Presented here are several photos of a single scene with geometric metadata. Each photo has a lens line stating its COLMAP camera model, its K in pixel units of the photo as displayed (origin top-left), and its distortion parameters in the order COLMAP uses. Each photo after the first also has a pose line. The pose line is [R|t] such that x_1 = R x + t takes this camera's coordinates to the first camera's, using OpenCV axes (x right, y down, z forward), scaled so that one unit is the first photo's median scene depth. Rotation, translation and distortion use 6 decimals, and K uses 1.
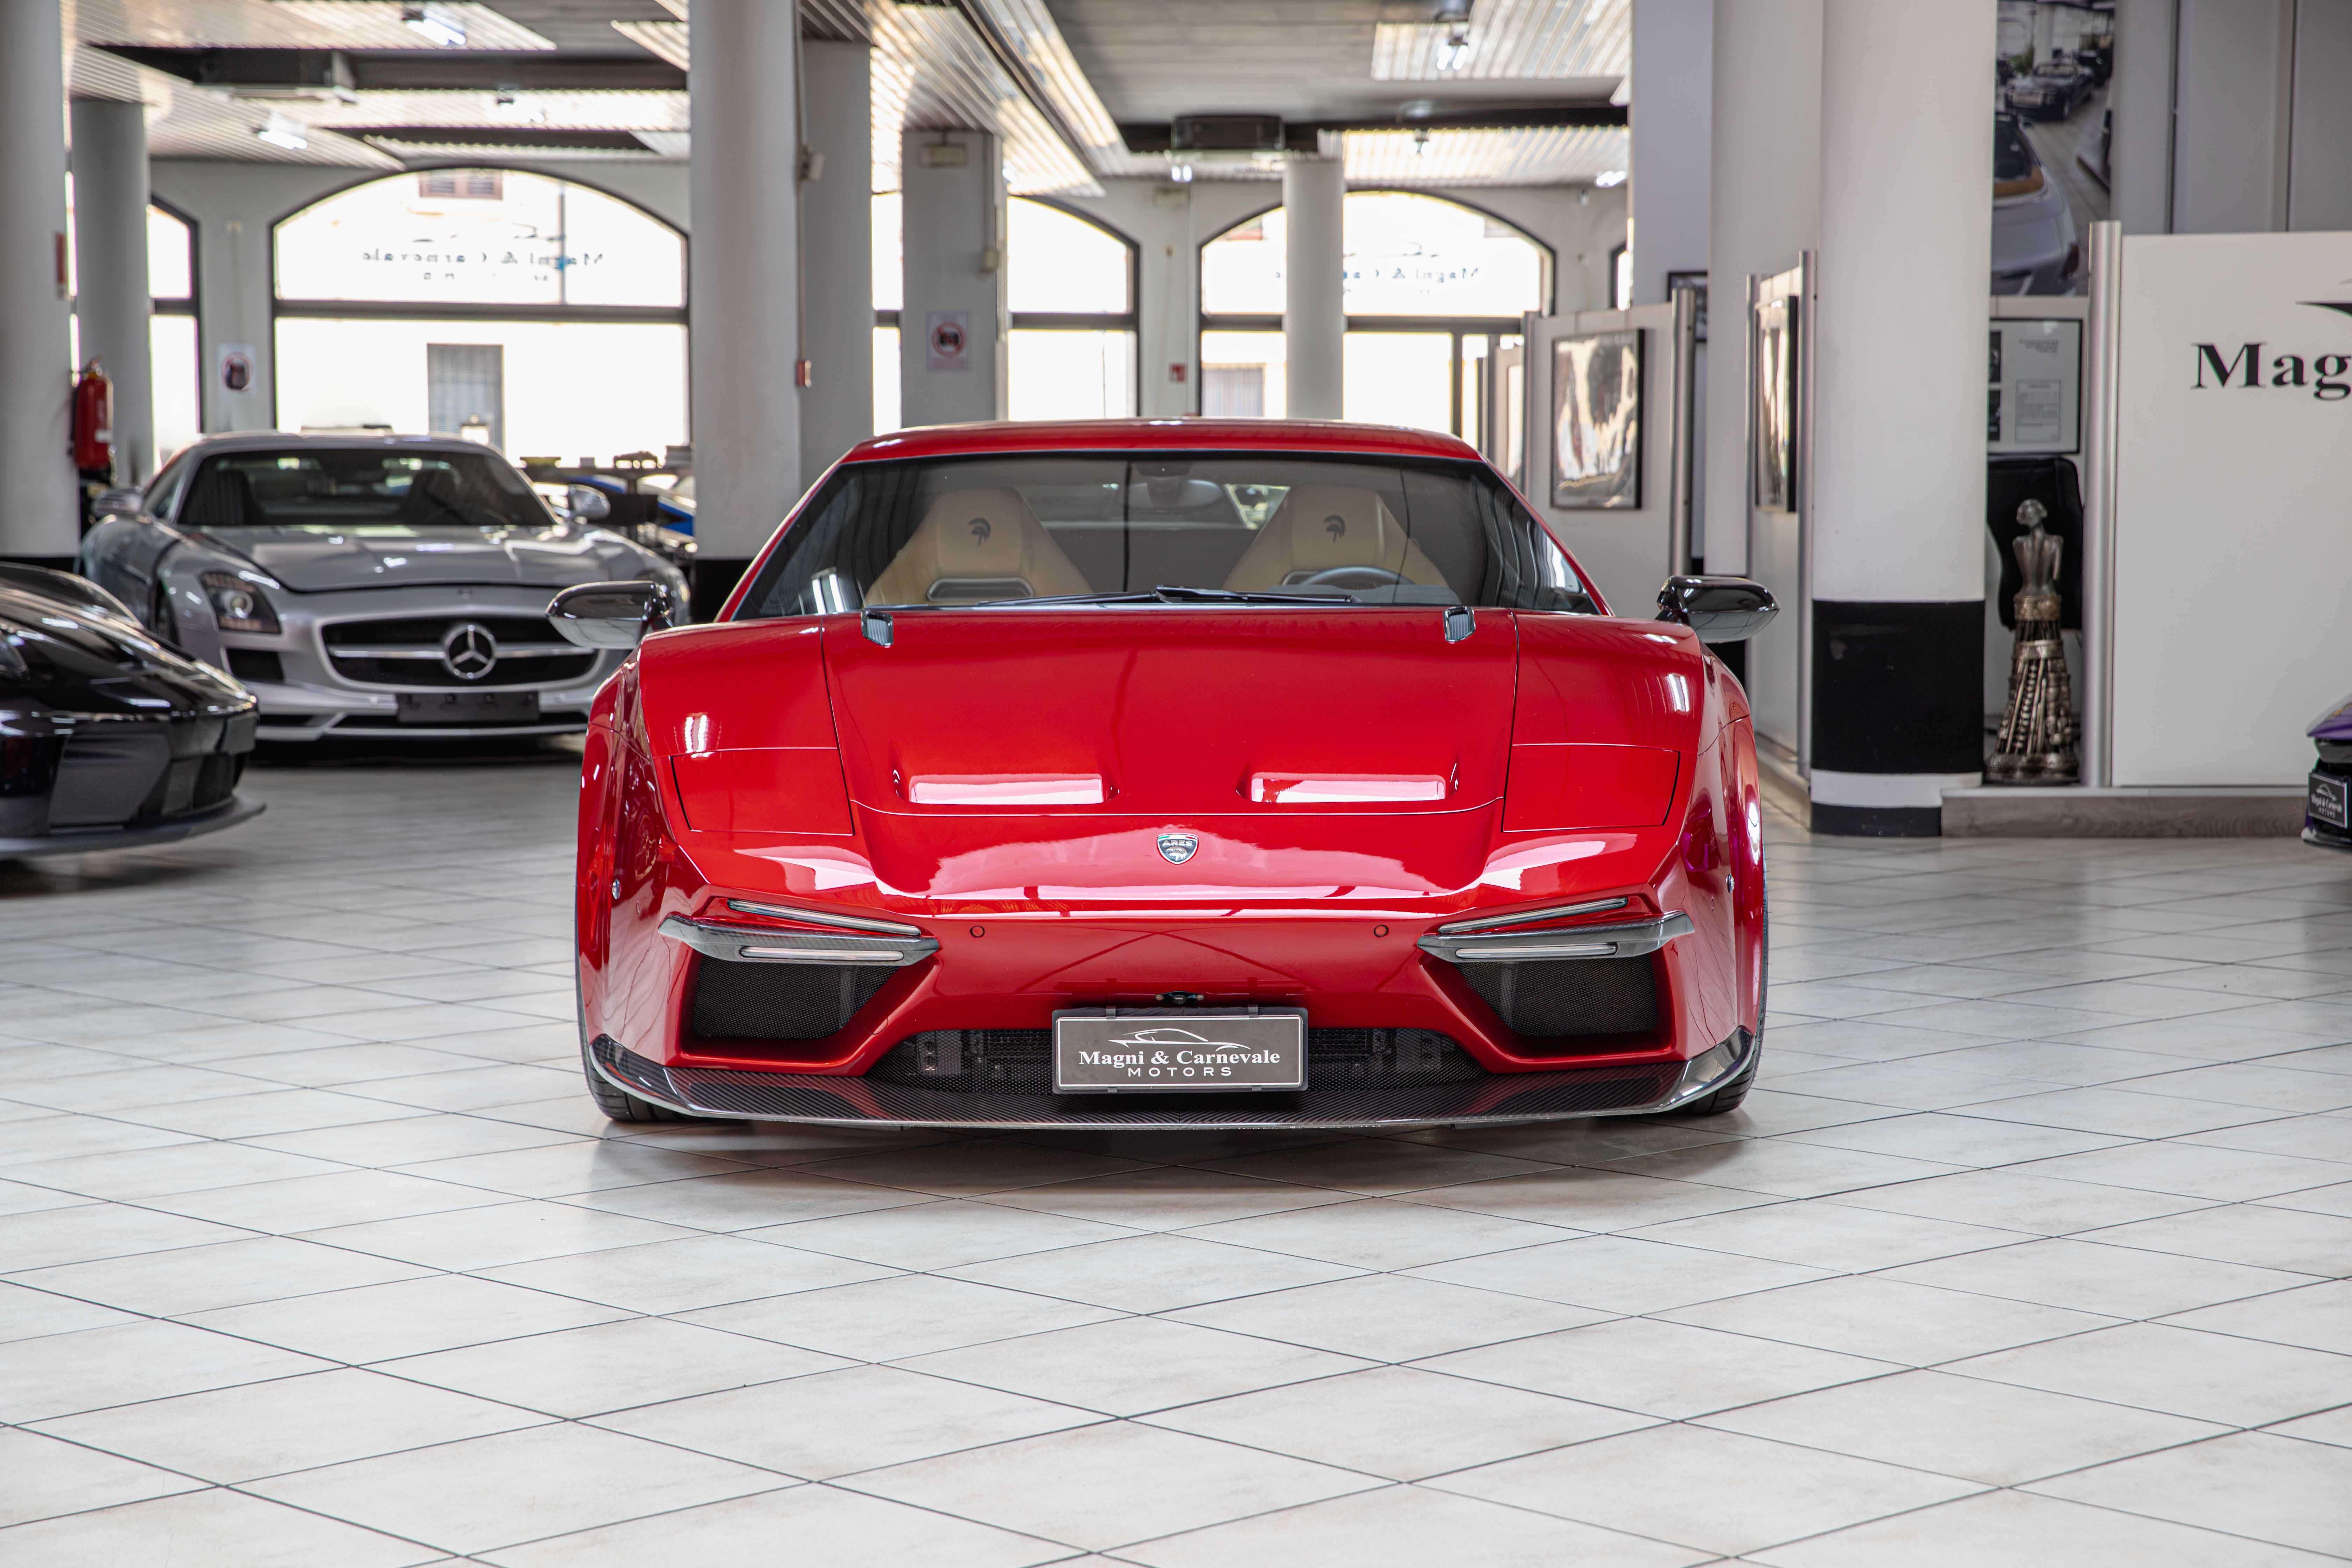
lens RADIAL K [[4404.5, 0, 1176.0], [0, 4404.5, 784.0], [0, 0, 1]] dist [0.197692, 0.387027]
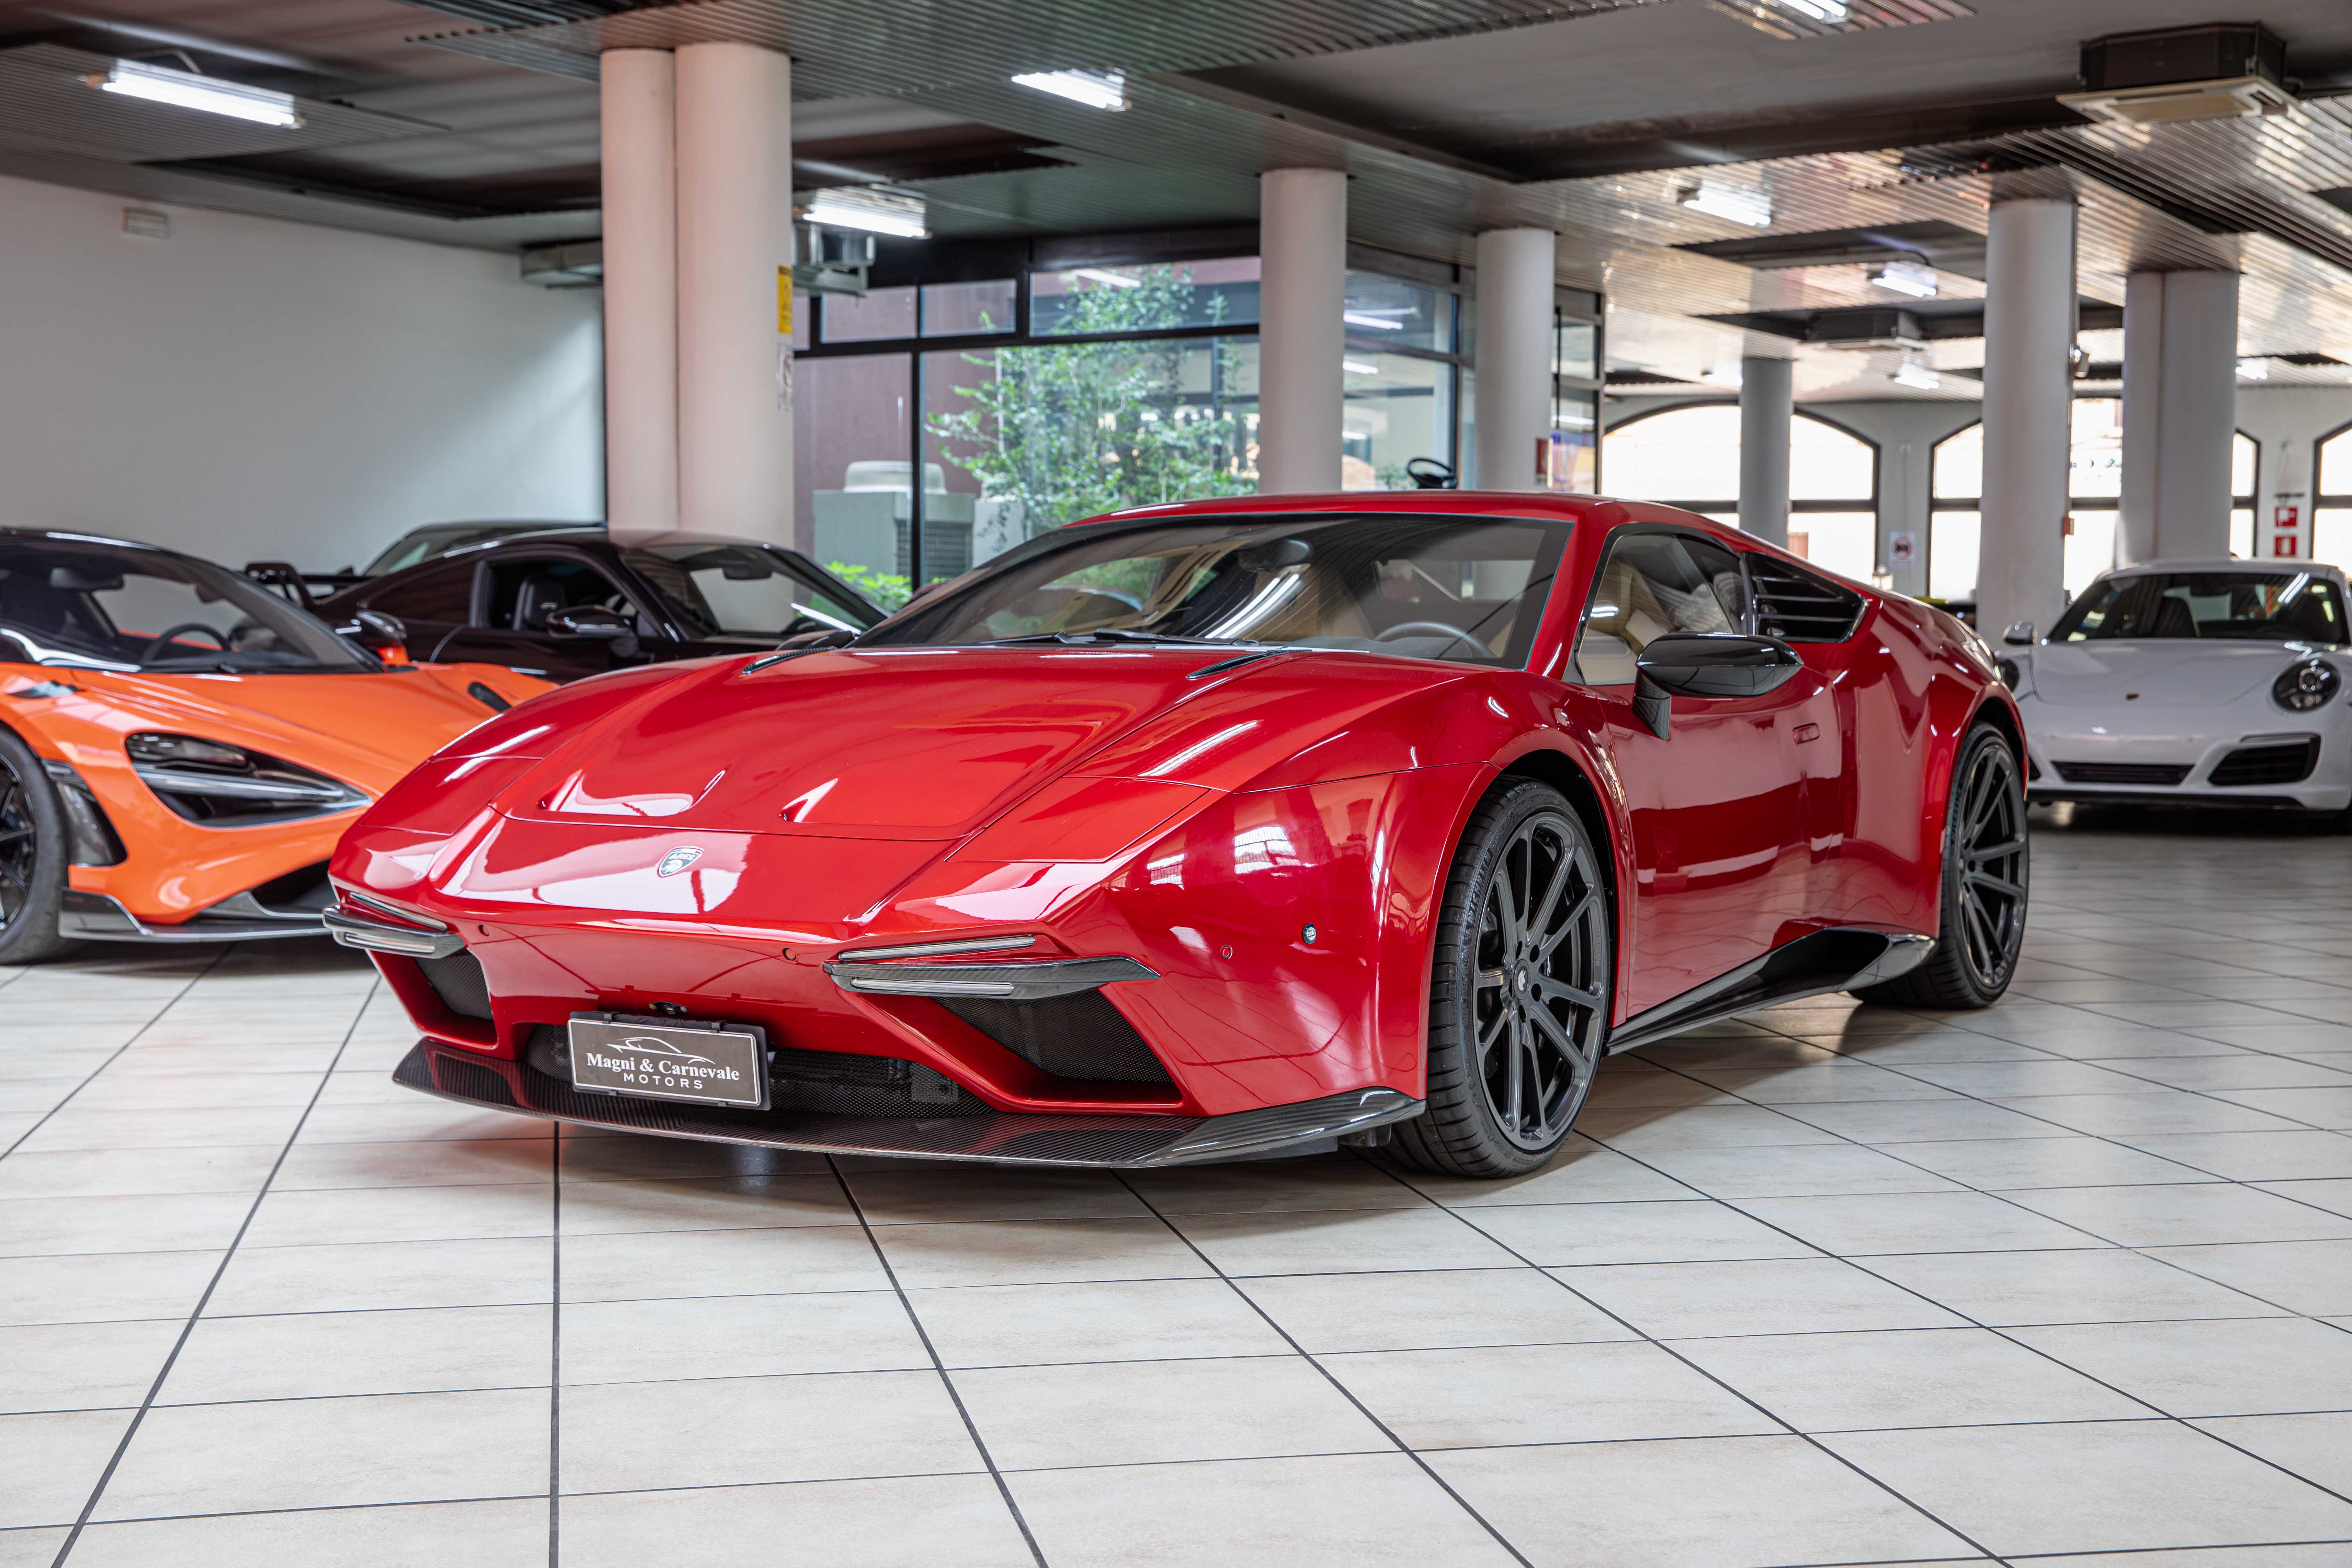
lens RADIAL K [[2942.6, 0, 1176.0], [0, 2942.6, 784.0], [0, 0, 1]] dist [0.067104, 0.041357]
pose [[0.852625, 0.033715, -0.521435, 0.147744], [-0.044972, 0.998948, -0.008945, -0.000663], [0.520585, 0.031077, 0.853244, 0.157330]]
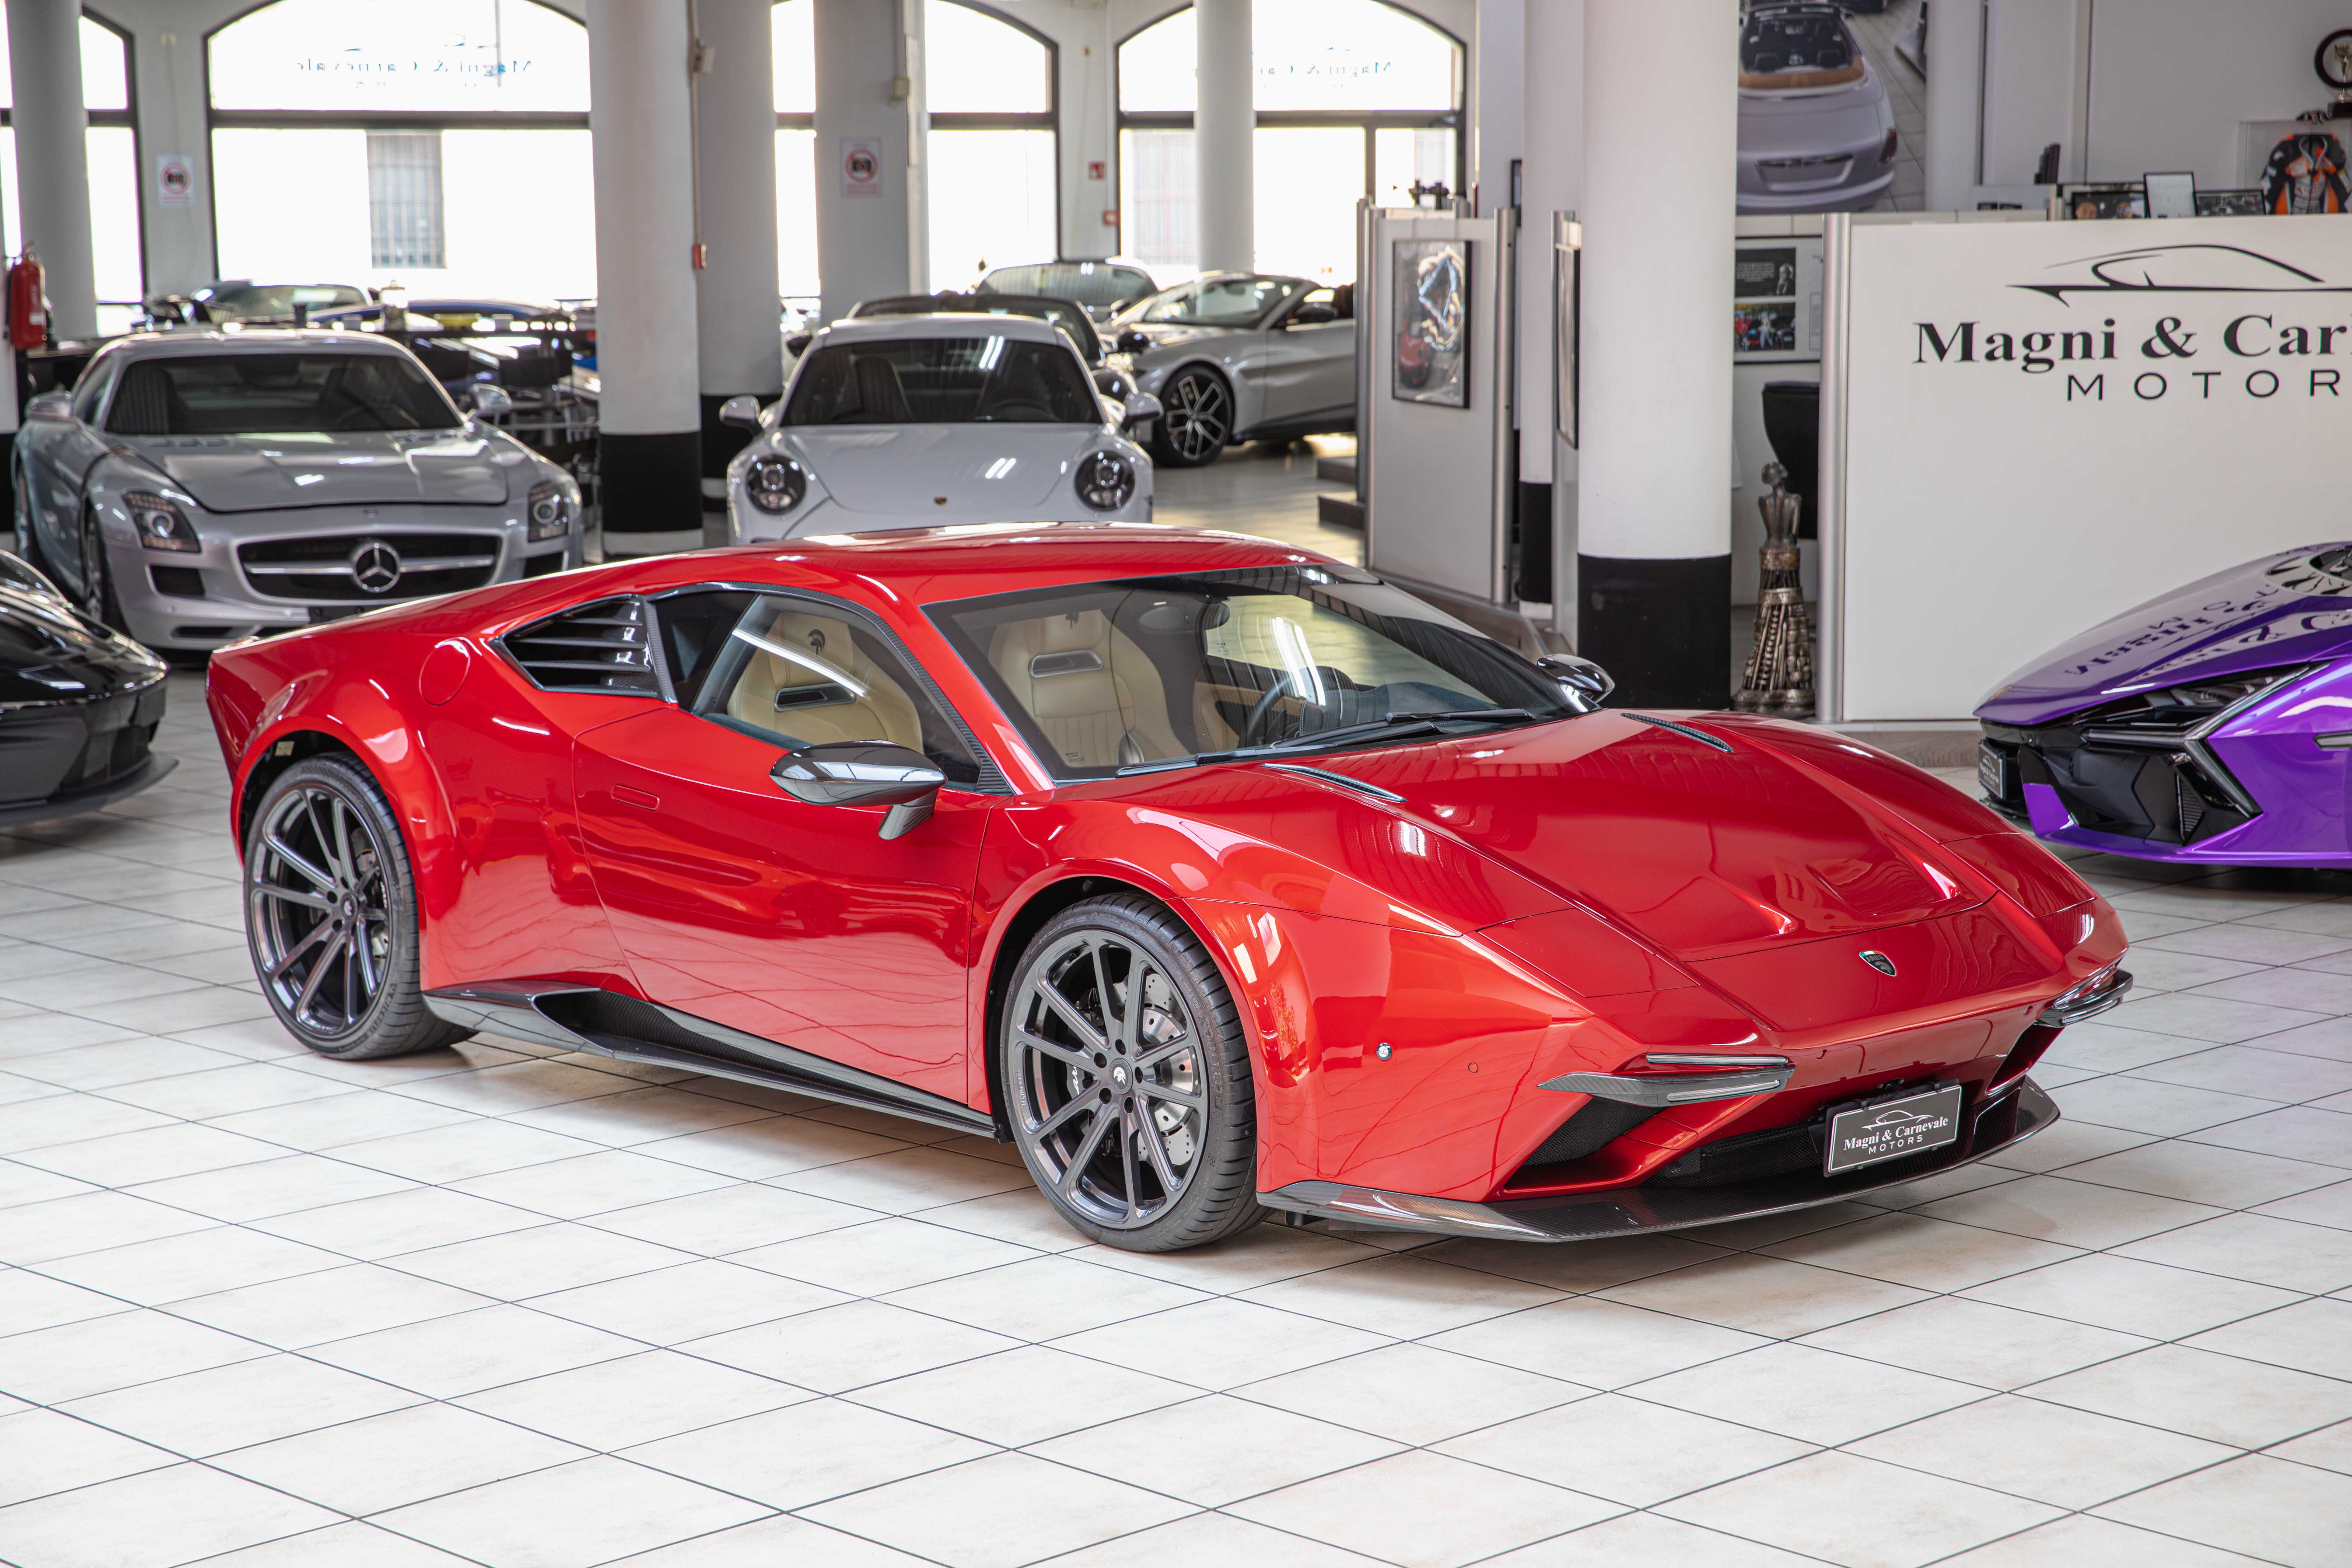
lens RADIAL K [[4404.5, 0, 1176.0], [0, 4404.5, 784.0], [0, 0, 1]] dist [0.197692, 0.387027]
pose [[0.999954, -0.008143, 0.005014, 0.024466], [0.007786, 0.997687, 0.067535, -0.039189], [-0.005552, -0.067493, 0.997704, -0.070849]]
